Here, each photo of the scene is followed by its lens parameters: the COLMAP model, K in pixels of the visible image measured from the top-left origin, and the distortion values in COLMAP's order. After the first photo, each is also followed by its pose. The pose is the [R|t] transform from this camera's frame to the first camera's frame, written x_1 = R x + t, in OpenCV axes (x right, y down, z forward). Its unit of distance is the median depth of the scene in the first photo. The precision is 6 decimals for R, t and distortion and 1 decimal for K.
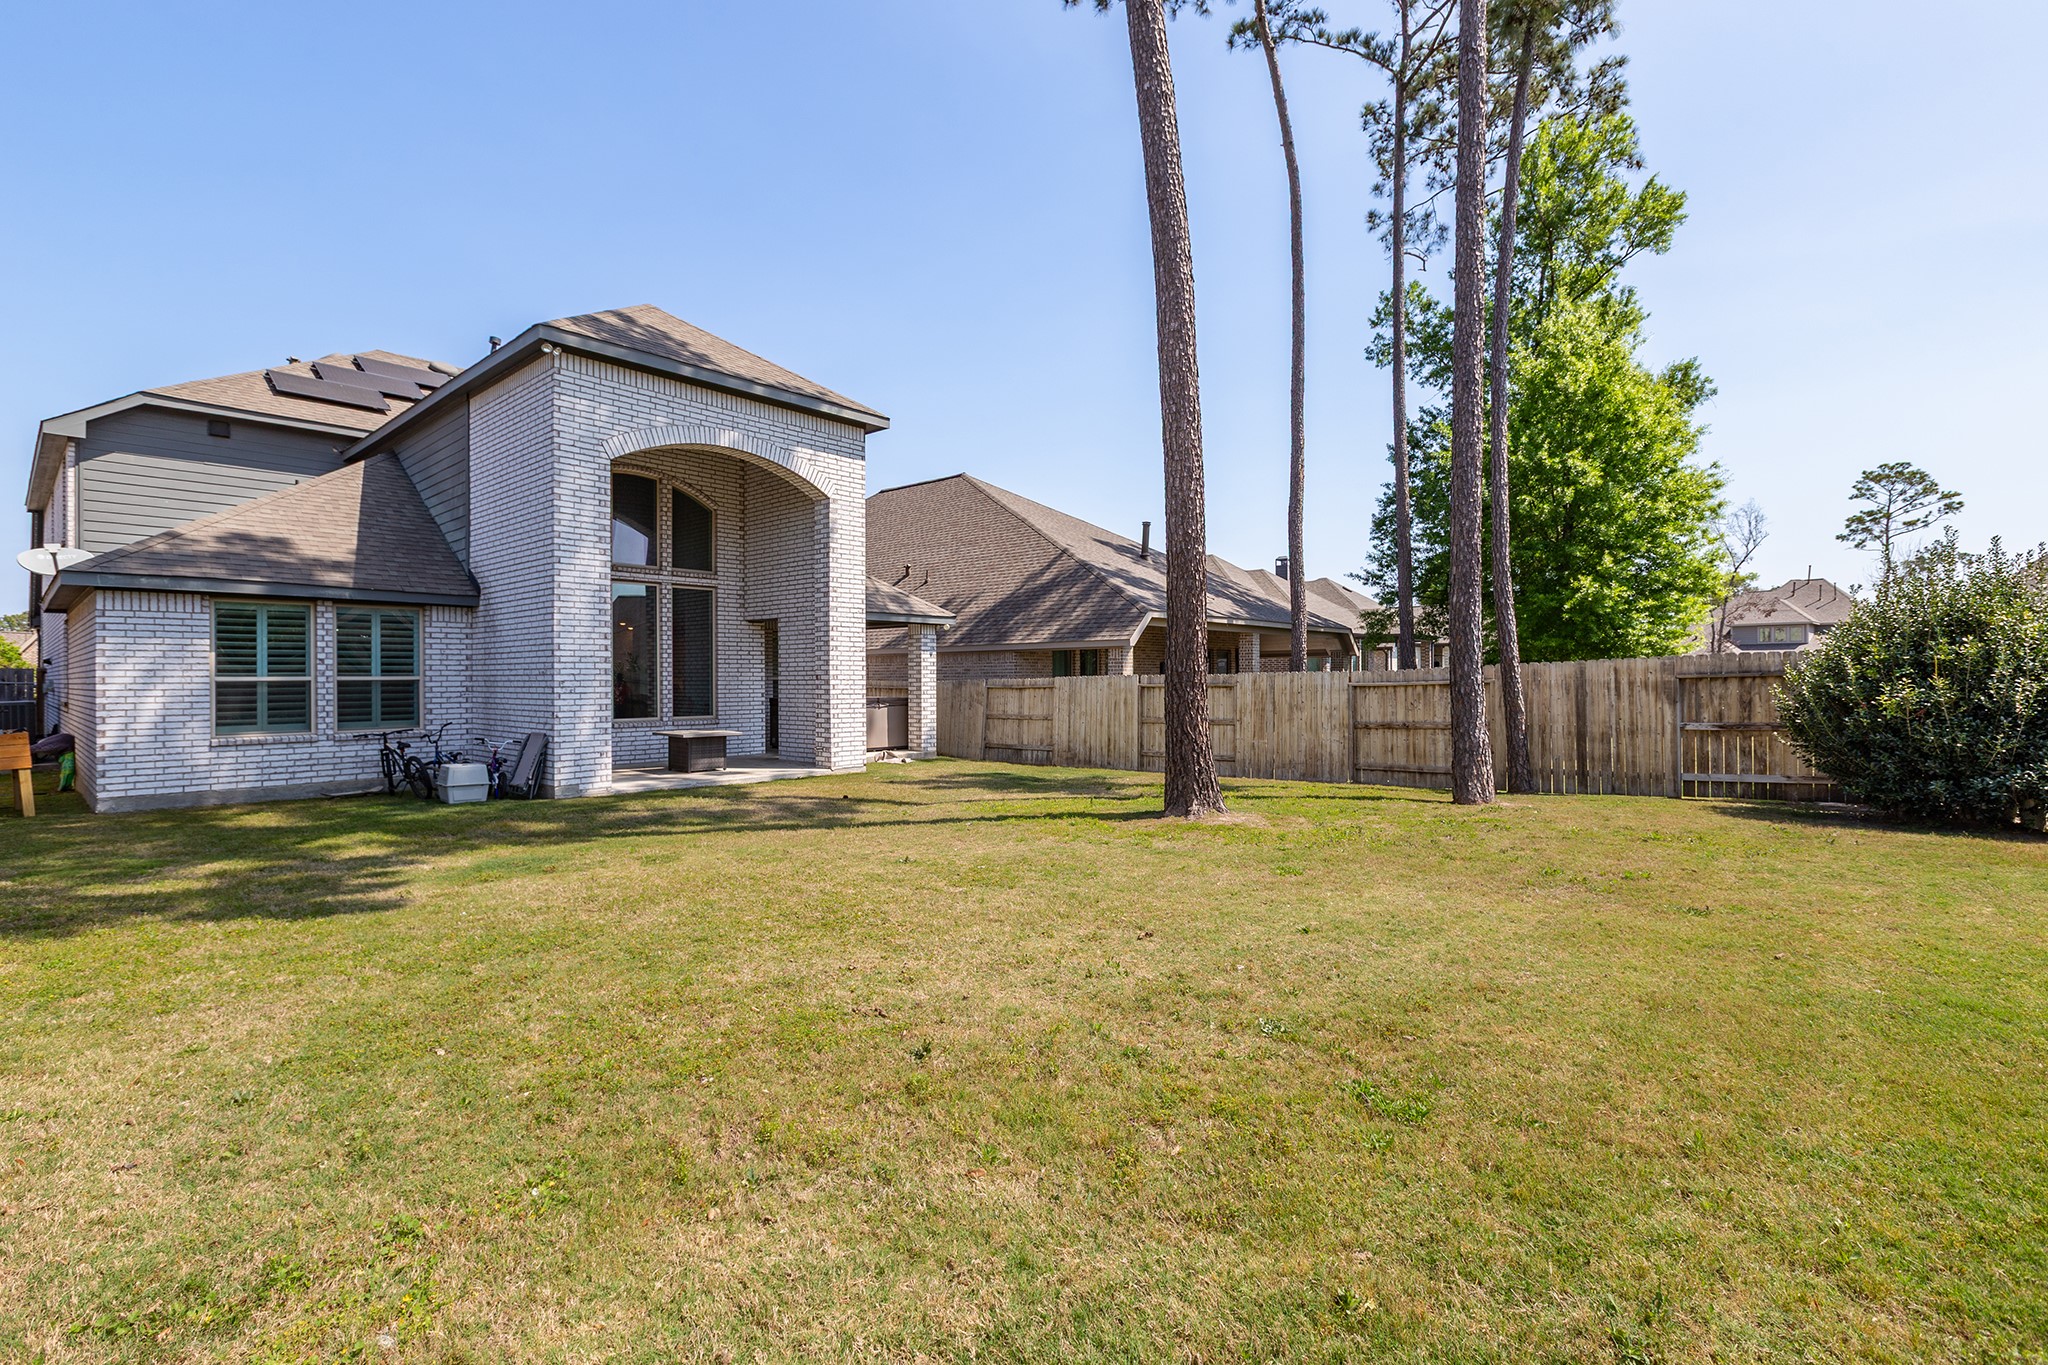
lens RADIAL K [[908.3, 0, 1005.1], [0, 908.3, 685.8], [0, 0, 1]] dist [0.003528, -0.000072]
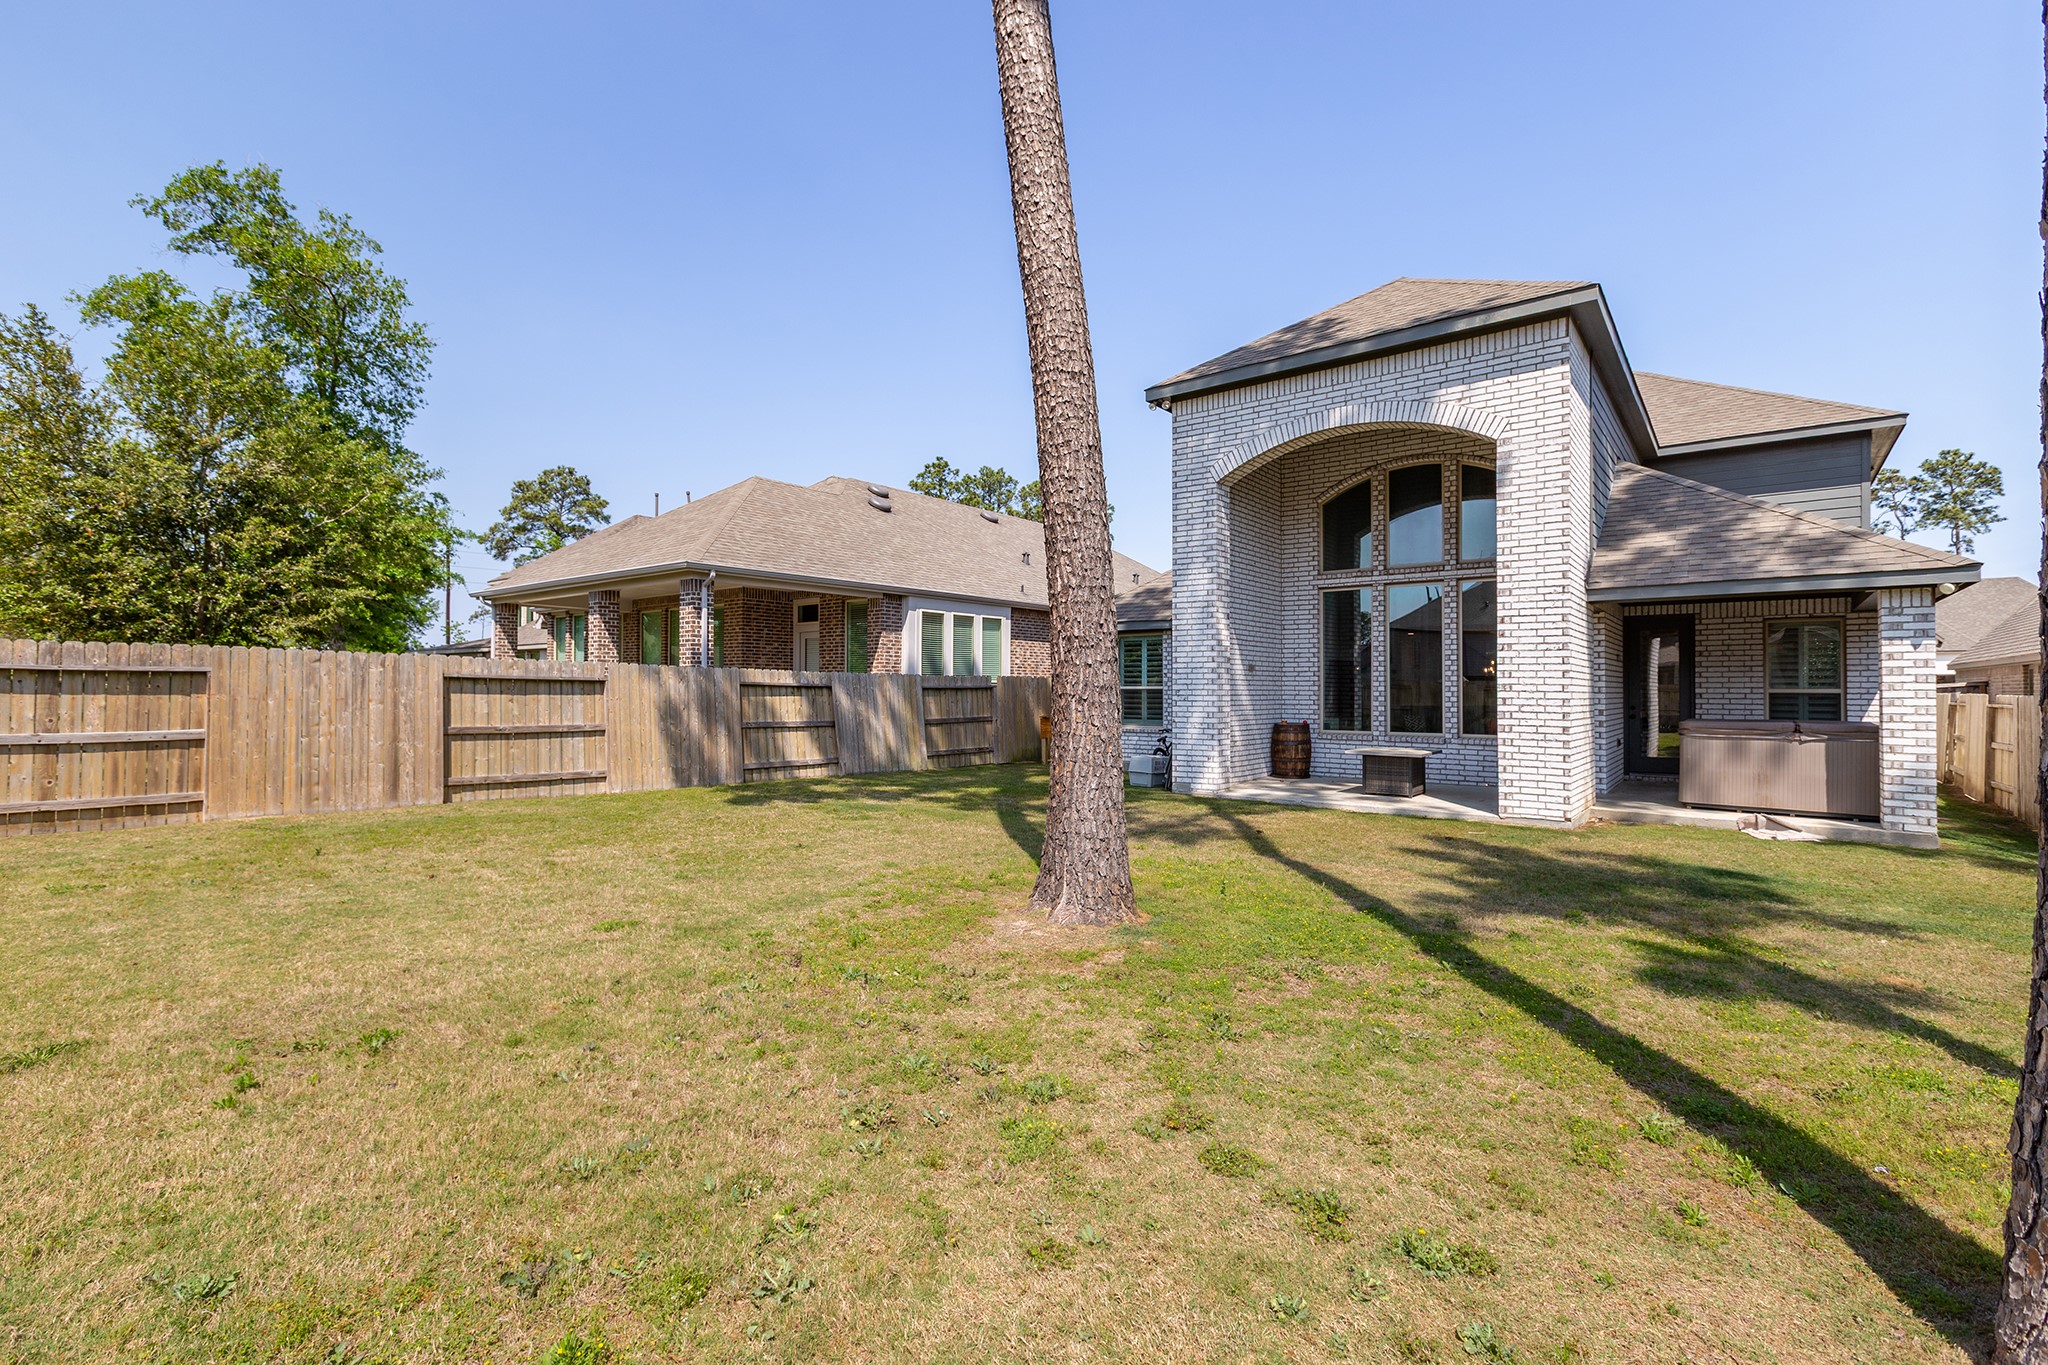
lens RADIAL K [[908.3, 0, 1005.3], [0, 908.3, 680.4], [0, 0, 1]] dist [0.003528, -0.000072]
pose [[0.064635, -0.008841, -0.997870, 0.527694], [-0.013344, 0.999864, -0.009723, -0.001859], [0.997820, 0.013944, 0.064508, 0.592077]]
